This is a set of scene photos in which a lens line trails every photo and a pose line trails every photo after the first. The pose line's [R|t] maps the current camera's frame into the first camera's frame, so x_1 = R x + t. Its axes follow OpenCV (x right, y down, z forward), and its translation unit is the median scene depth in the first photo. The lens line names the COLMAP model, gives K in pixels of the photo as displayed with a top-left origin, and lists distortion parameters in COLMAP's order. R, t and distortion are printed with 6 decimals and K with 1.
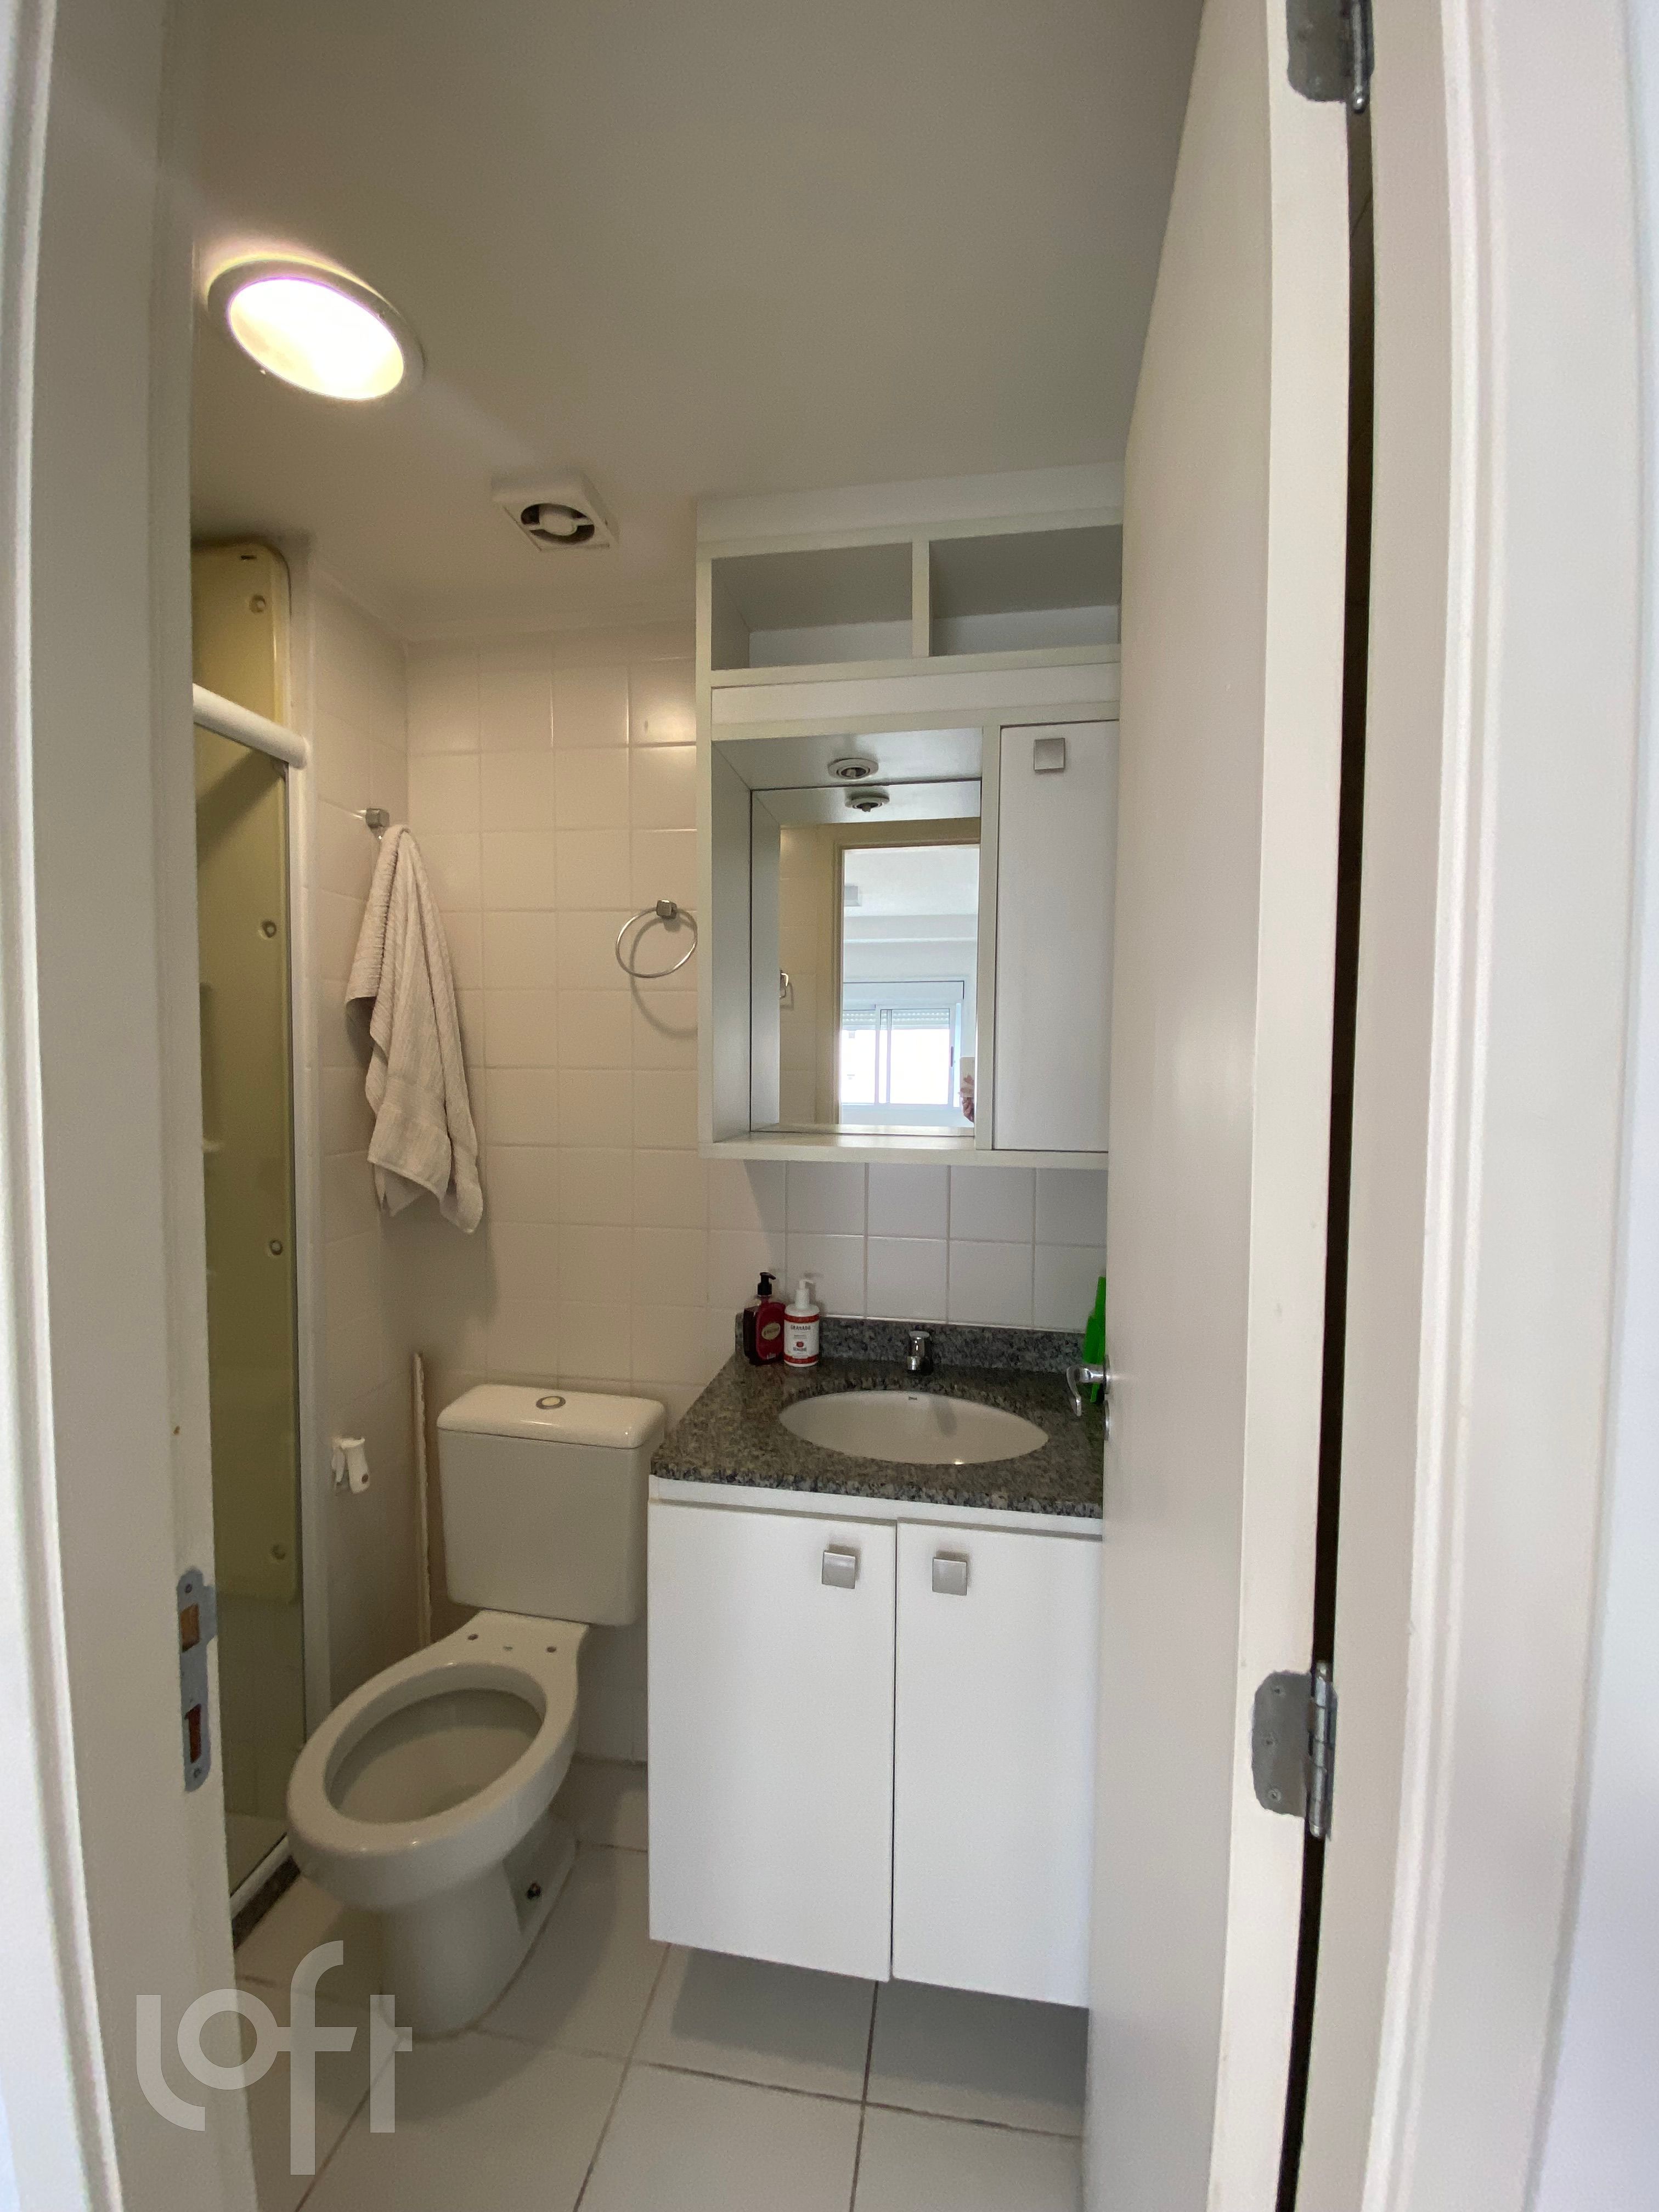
lens RADIAL K [[890.7, 0, 825.4], [0, 890.7, 1097.9], [0, 0, 1]] dist [0.025947, -0.022927]
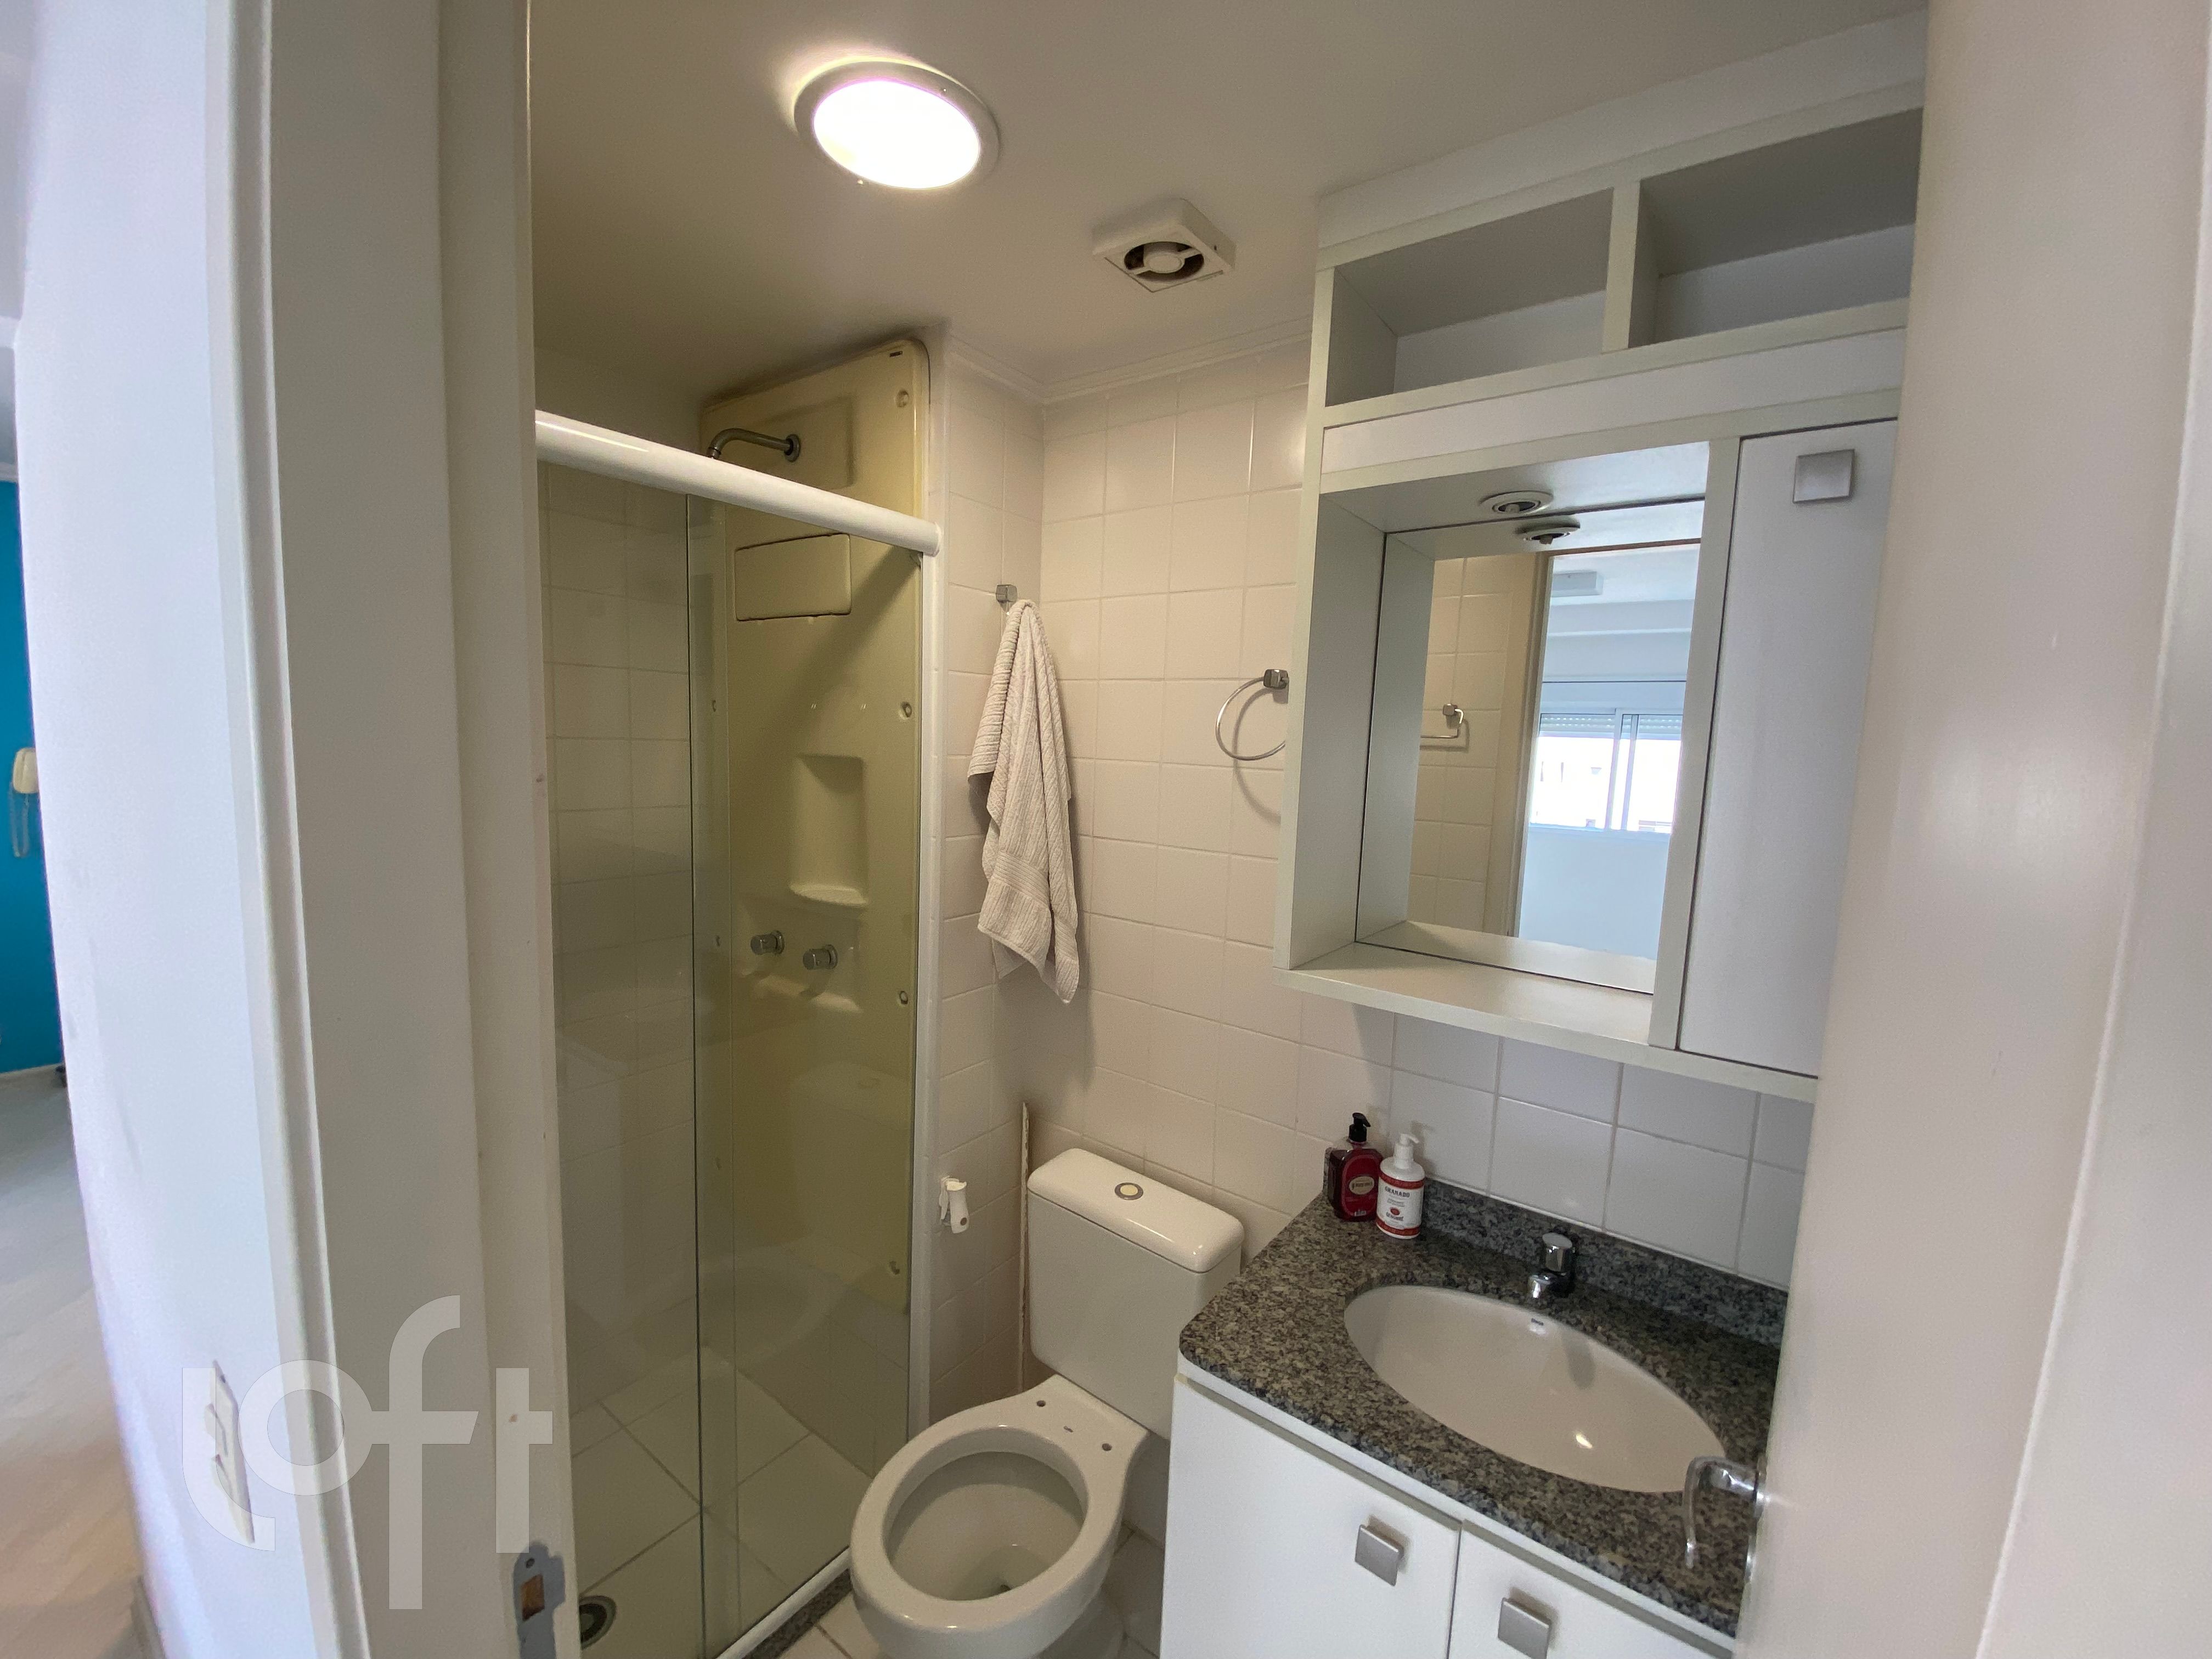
lens RADIAL K [[893.3, 0, 1096.8], [0, 893.3, 829.2], [0, 0, 1]] dist [0.026858, -0.026481]
pose [[0.884973, 0.075844, -0.459423, 0.084191], [-0.049190, 0.996352, 0.069729, -0.125029], [0.463036, -0.039109, 0.885476, 0.144079]]
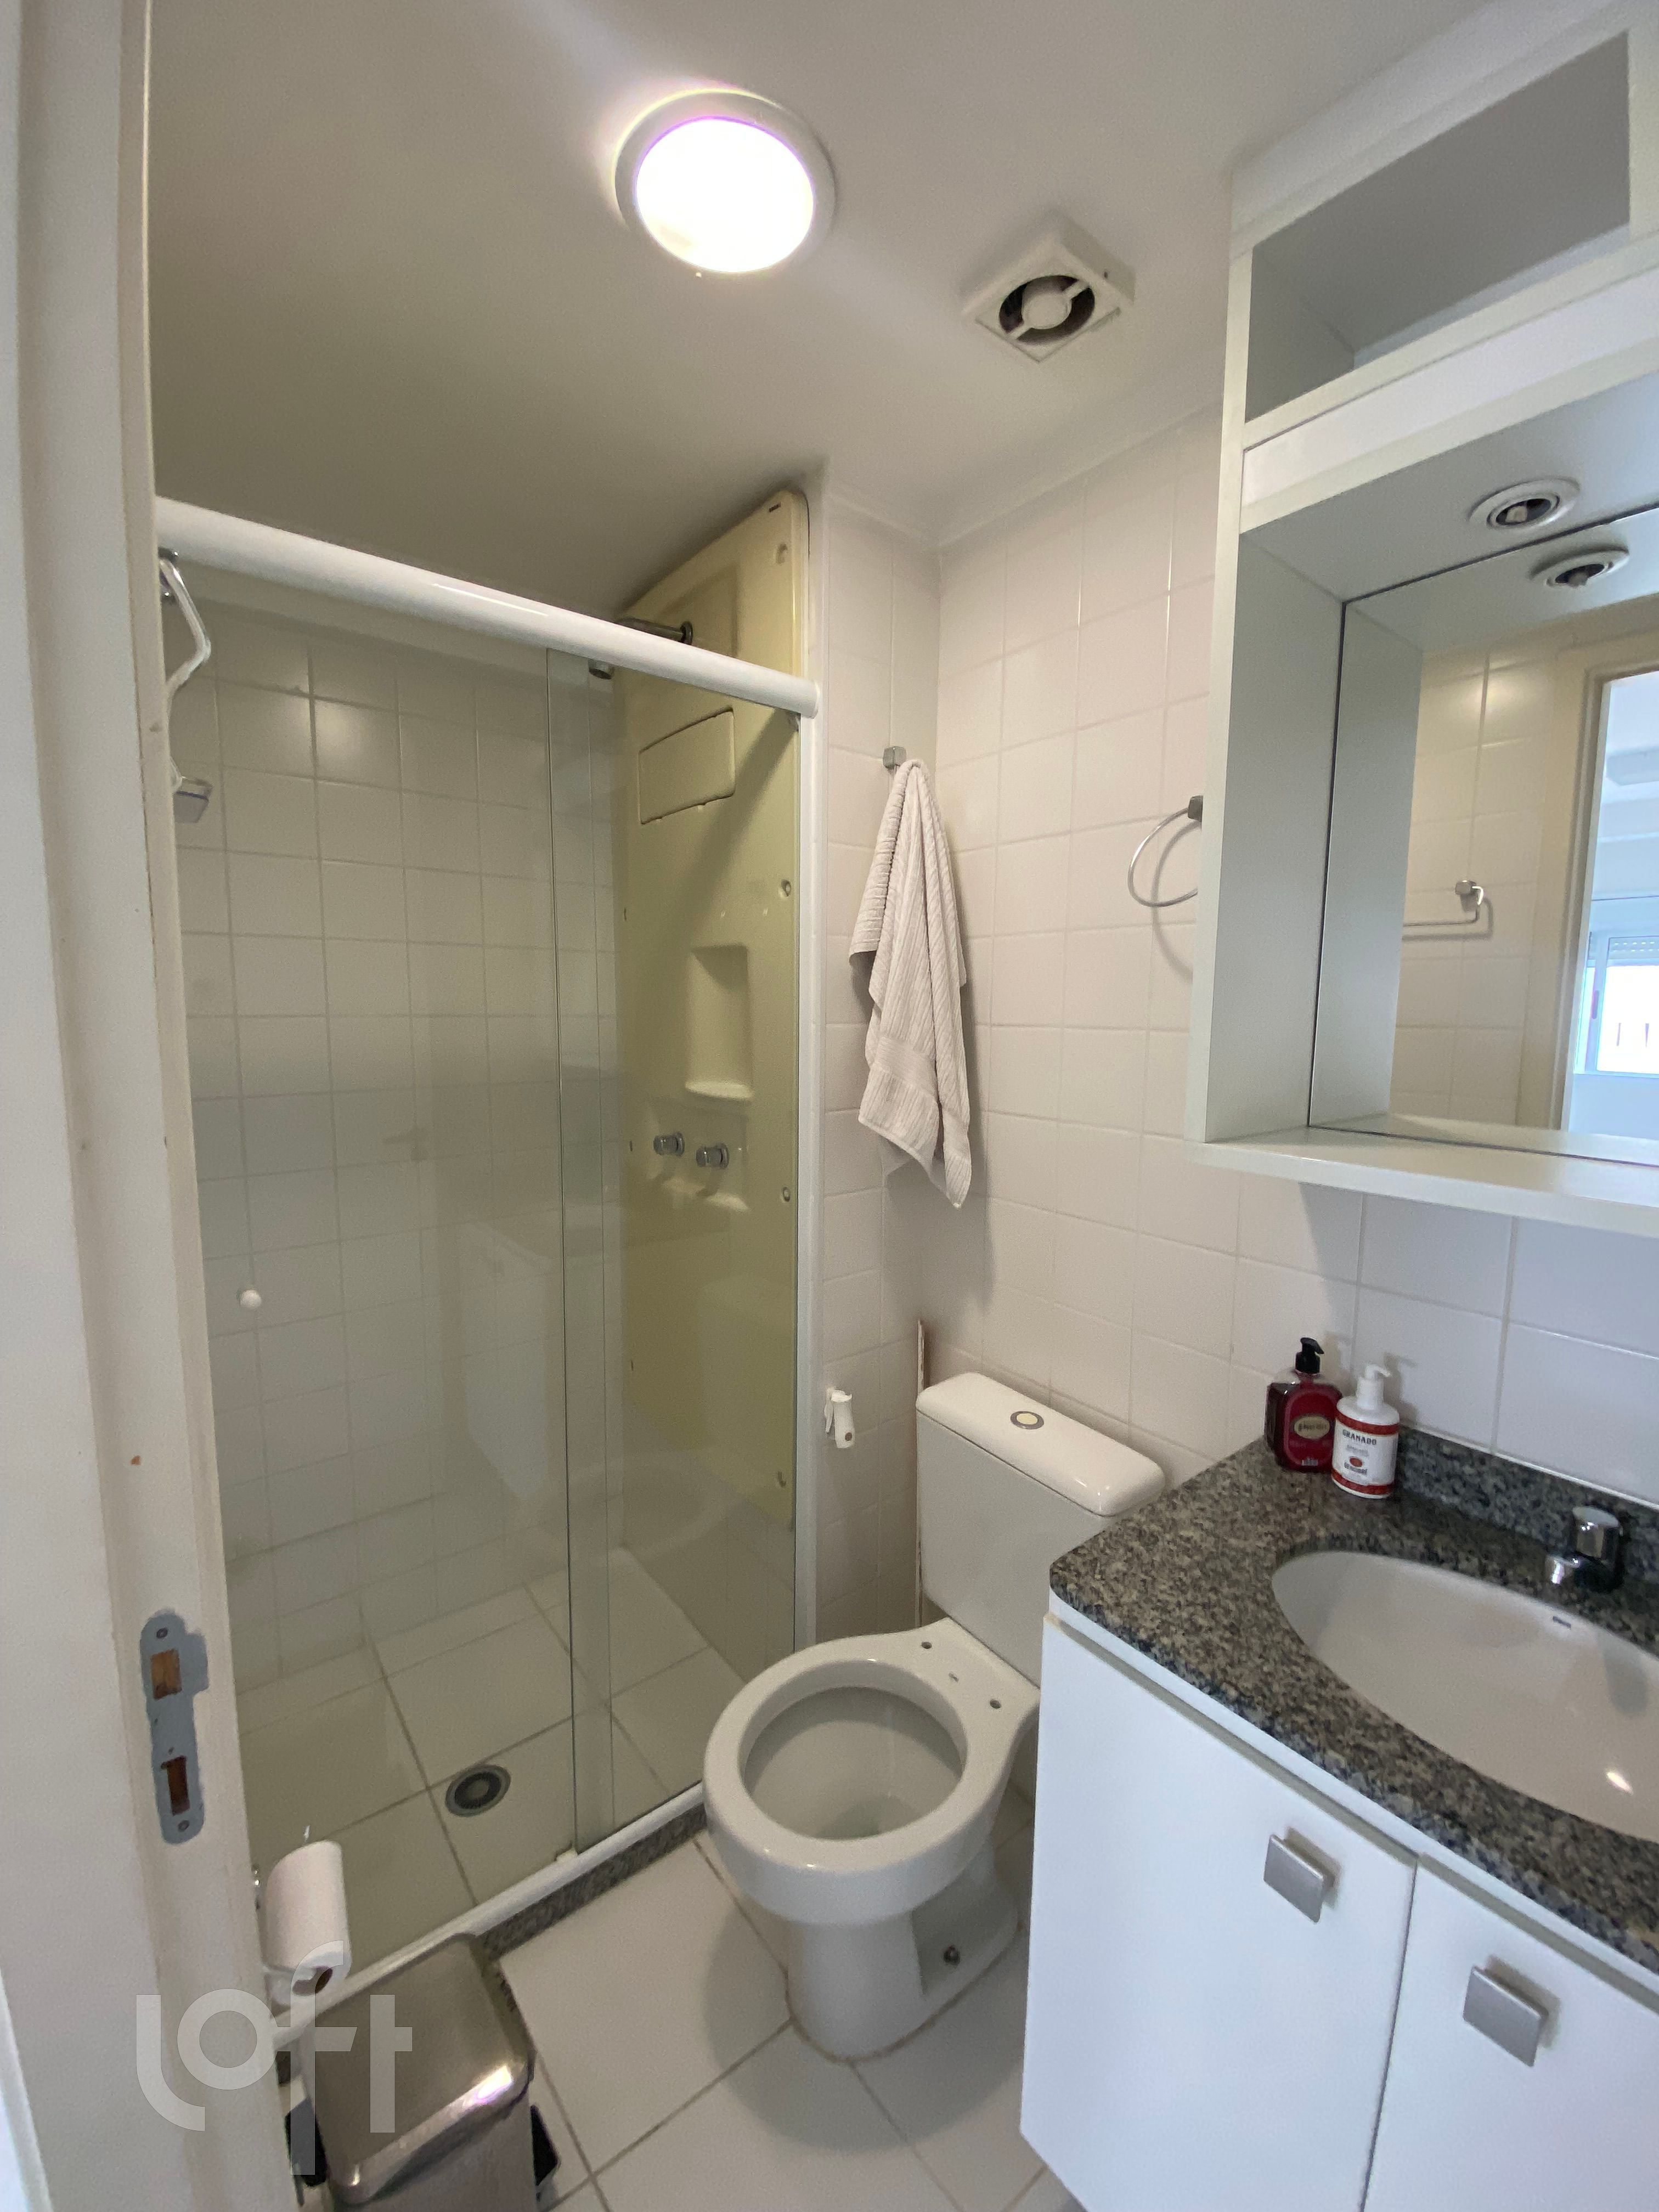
lens RADIAL K [[890.7, 0, 825.4], [0, 890.7, 1097.9], [0, 0, 1]] dist [0.025947, -0.022927]
pose [[0.732397, 0.074471, -0.676793, 0.112730], [-0.032678, 0.996700, 0.074308, -0.024678], [0.680093, -0.032307, 0.732414, 0.267920]]
